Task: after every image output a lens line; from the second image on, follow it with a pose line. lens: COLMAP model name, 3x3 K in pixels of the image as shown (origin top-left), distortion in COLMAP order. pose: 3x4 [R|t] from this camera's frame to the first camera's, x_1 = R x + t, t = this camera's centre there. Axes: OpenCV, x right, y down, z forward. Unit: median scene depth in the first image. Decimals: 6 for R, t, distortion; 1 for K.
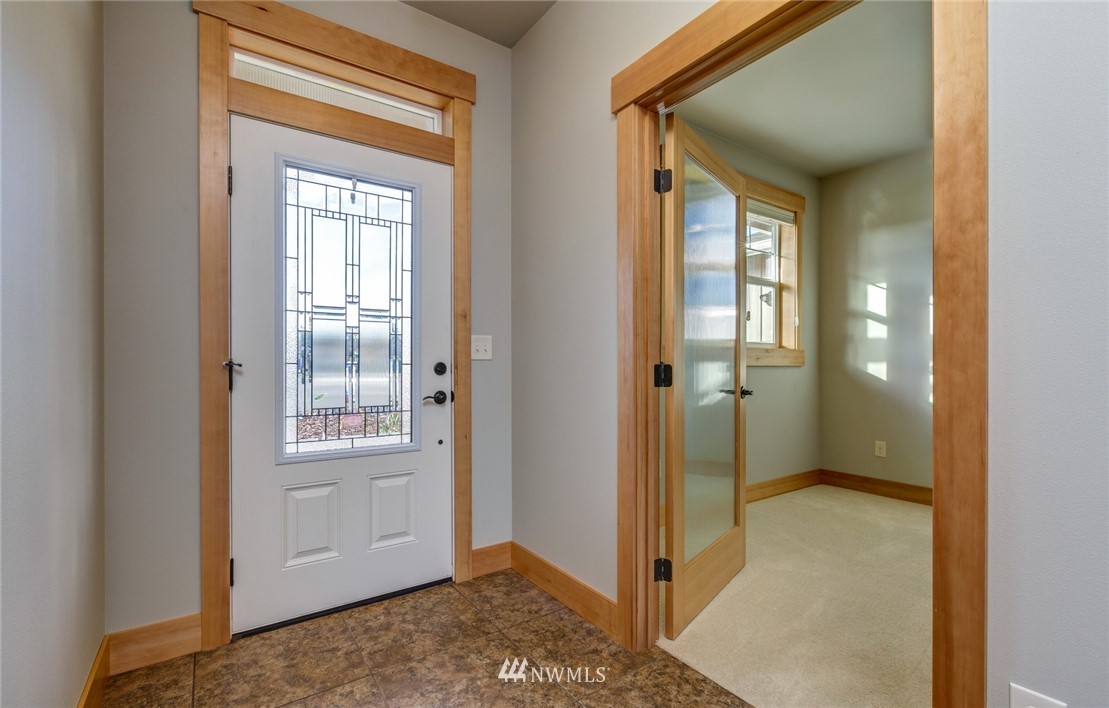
lens RADIAL K [[495.3, 0, 555.9], [0, 495.3, 364.3], [0, 0, 1]] dist [-0.000217, -0.000026]
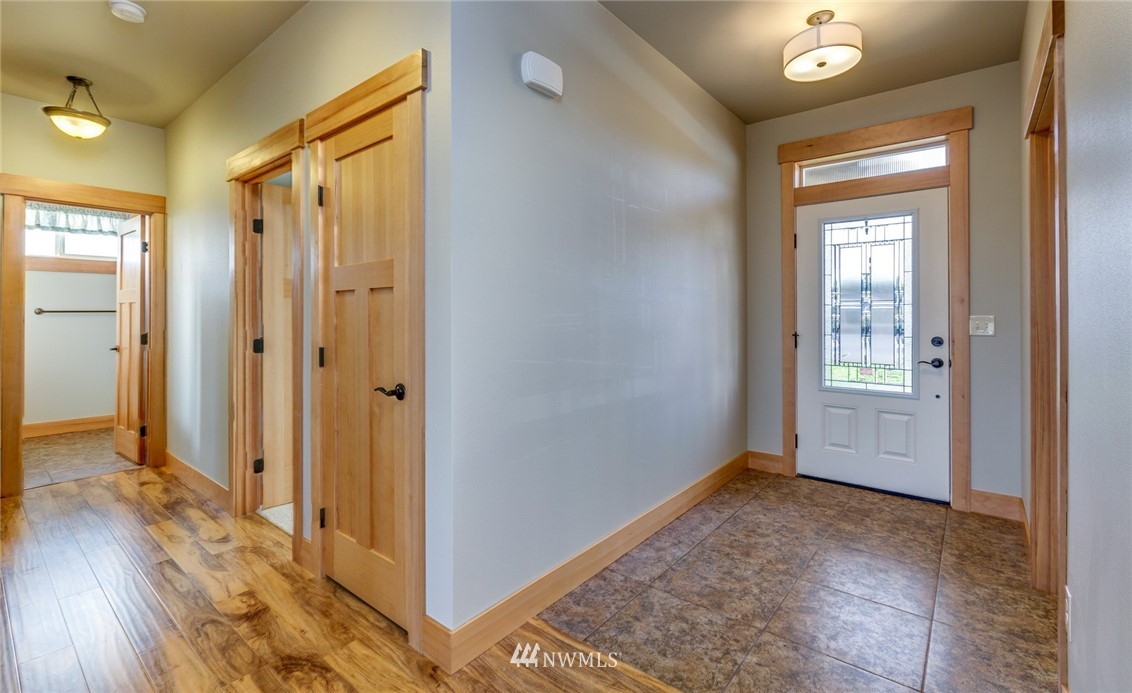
lens RADIAL K [[504.4, 0, 550.1], [0, 504.4, 312.7], [0, 0, 1]] dist [-0.001701, -0.000155]
pose [[0.255592, 0.002063, -0.966783, 0.905903], [-0.002829, 0.999995, 0.001386, -0.075574], [0.966781, 0.002381, 0.255596, -0.395746]]
